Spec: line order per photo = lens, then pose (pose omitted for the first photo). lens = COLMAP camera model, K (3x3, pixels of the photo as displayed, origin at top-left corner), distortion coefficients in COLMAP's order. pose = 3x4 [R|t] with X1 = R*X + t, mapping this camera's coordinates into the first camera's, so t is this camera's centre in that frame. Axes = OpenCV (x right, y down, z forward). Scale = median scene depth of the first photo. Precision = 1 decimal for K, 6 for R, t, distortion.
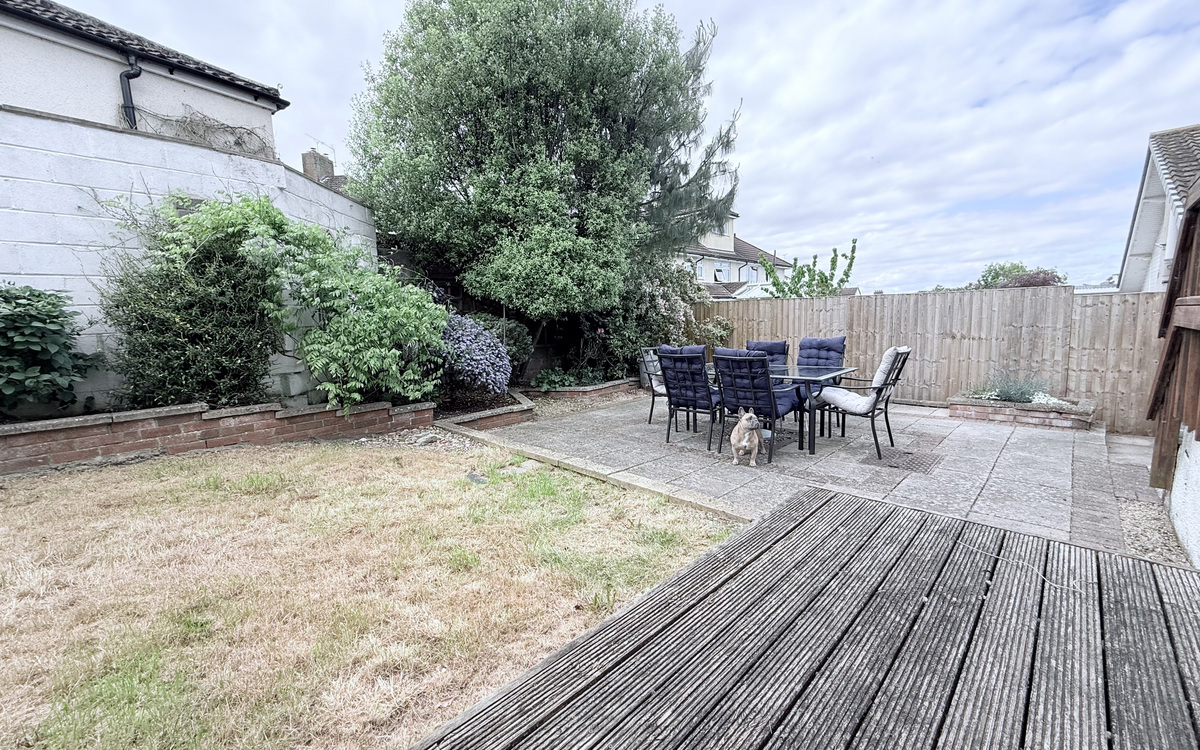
lens RADIAL K [[479.1, 0, 599.5], [0, 479.1, 373.5], [0, 0, 1]] dist [-0.006849, -0.000608]
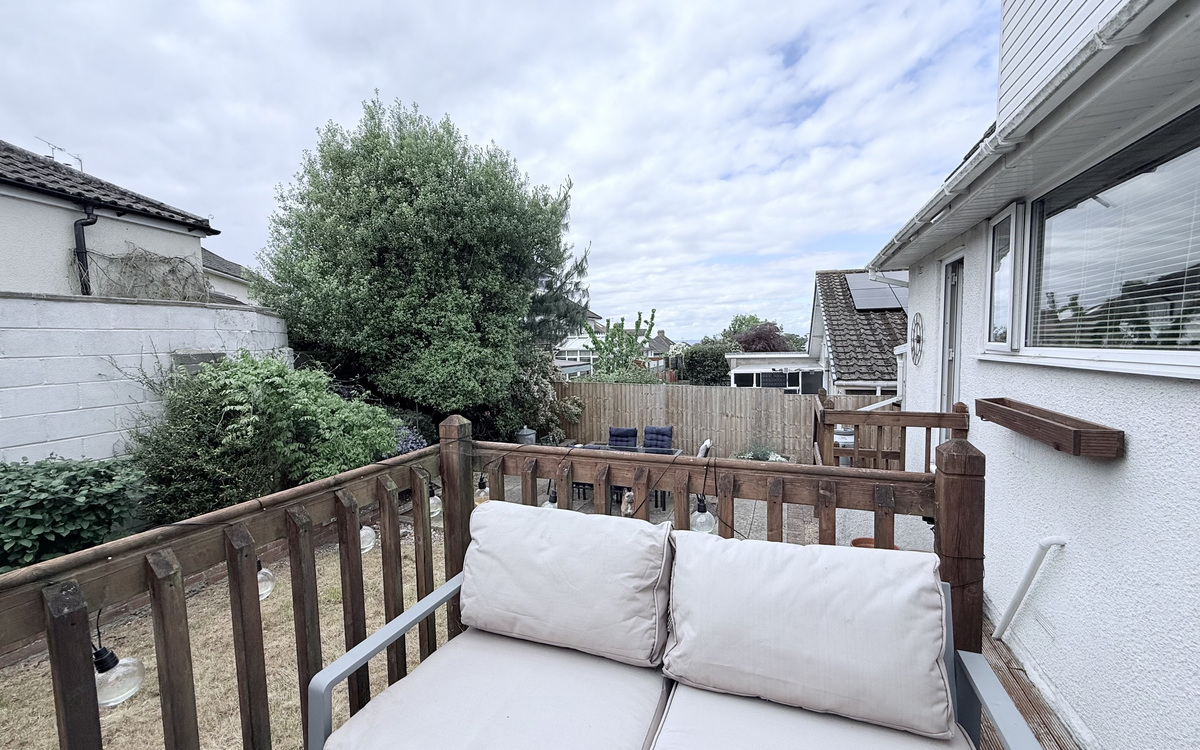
lens RADIAL K [[479.1, 0, 601.7], [0, 479.1, 380.3], [0, 0, 1]] dist [-0.006849, -0.000608]
pose [[0.918678, -0.016256, 0.394673, -0.252192], [0.032452, 0.998881, -0.034395, -0.145256], [-0.393673, 0.044406, 0.918178, -0.284003]]
